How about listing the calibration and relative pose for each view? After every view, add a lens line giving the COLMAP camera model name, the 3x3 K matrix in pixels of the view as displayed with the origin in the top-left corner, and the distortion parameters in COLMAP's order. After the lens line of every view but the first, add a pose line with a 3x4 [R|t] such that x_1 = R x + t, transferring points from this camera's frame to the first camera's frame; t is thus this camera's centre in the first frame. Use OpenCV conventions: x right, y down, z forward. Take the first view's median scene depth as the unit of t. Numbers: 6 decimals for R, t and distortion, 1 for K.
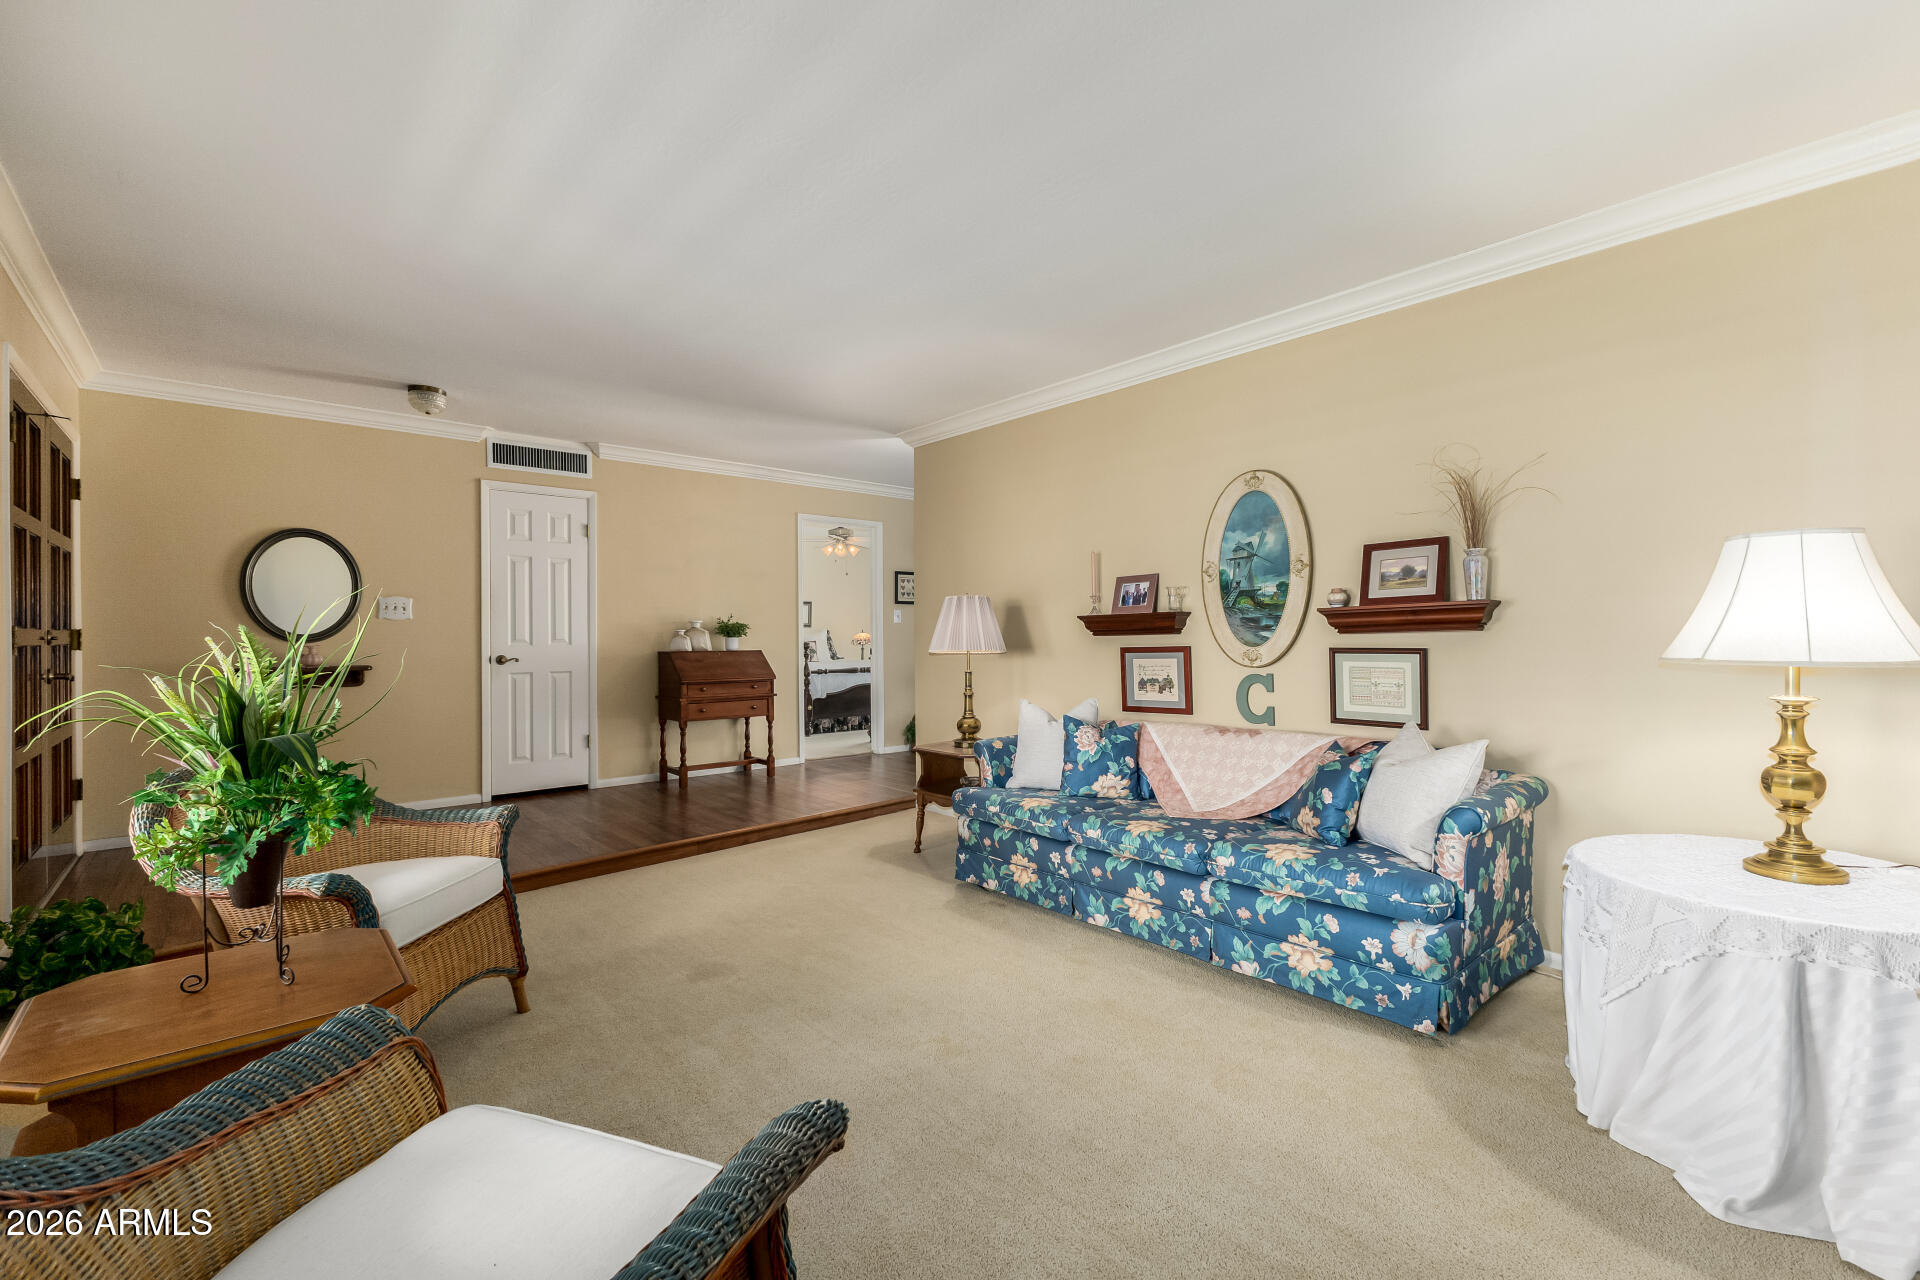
lens RADIAL K [[830.9, 0, 968.1], [0, 830.9, 637.6], [0, 0, 1]] dist [0.003526, 0.000276]
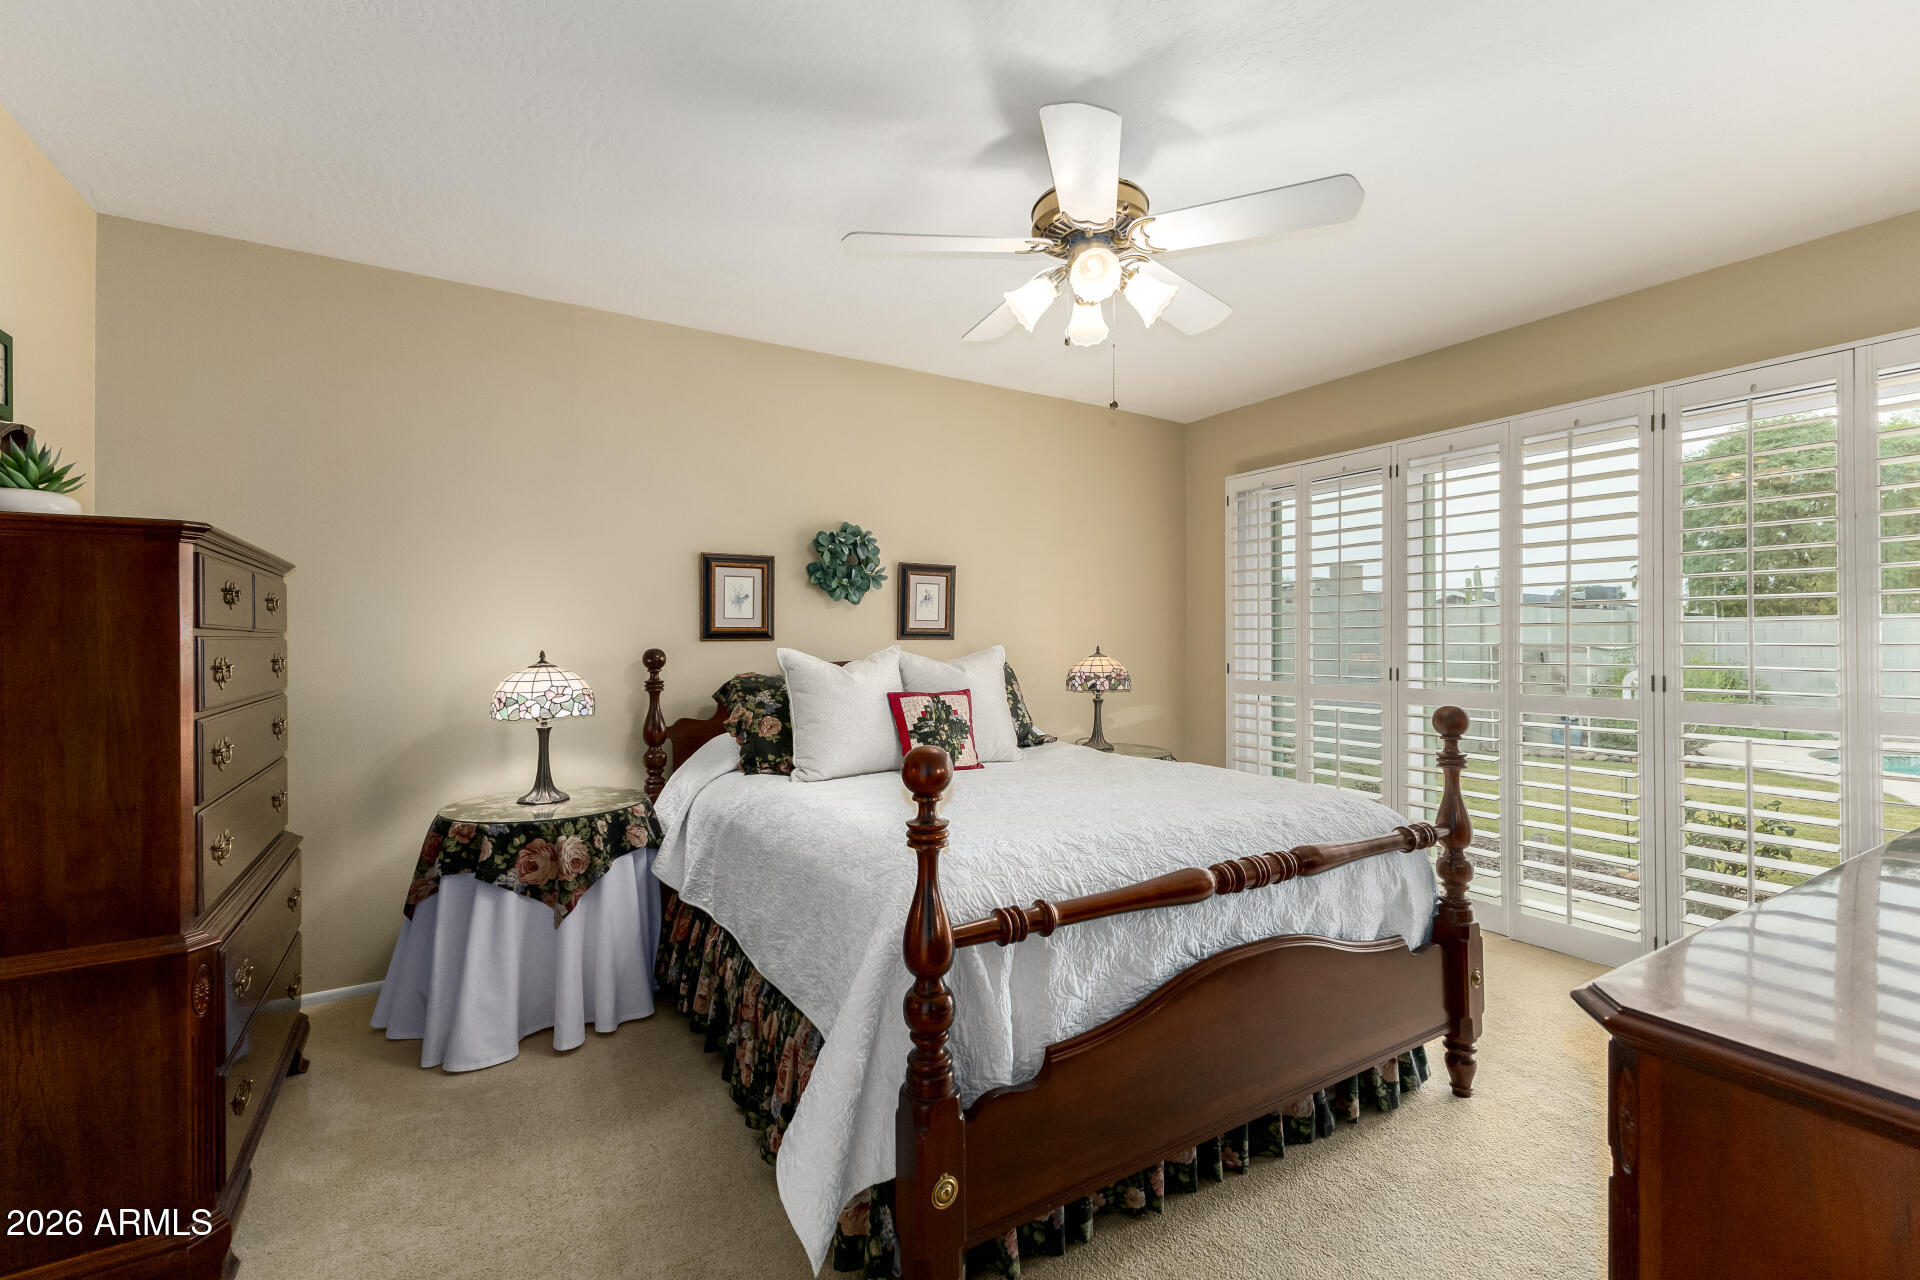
lens RADIAL K [[830.9, 0, 968.1], [0, 830.9, 637.6], [0, 0, 1]] dist [0.003526, 0.000276]
pose [[0.986563, 0.003313, -0.163347, -0.133966], [-0.005288, 0.999918, -0.011661, -0.009495], [0.163295, 0.012368, 0.986500, 0.701862]]
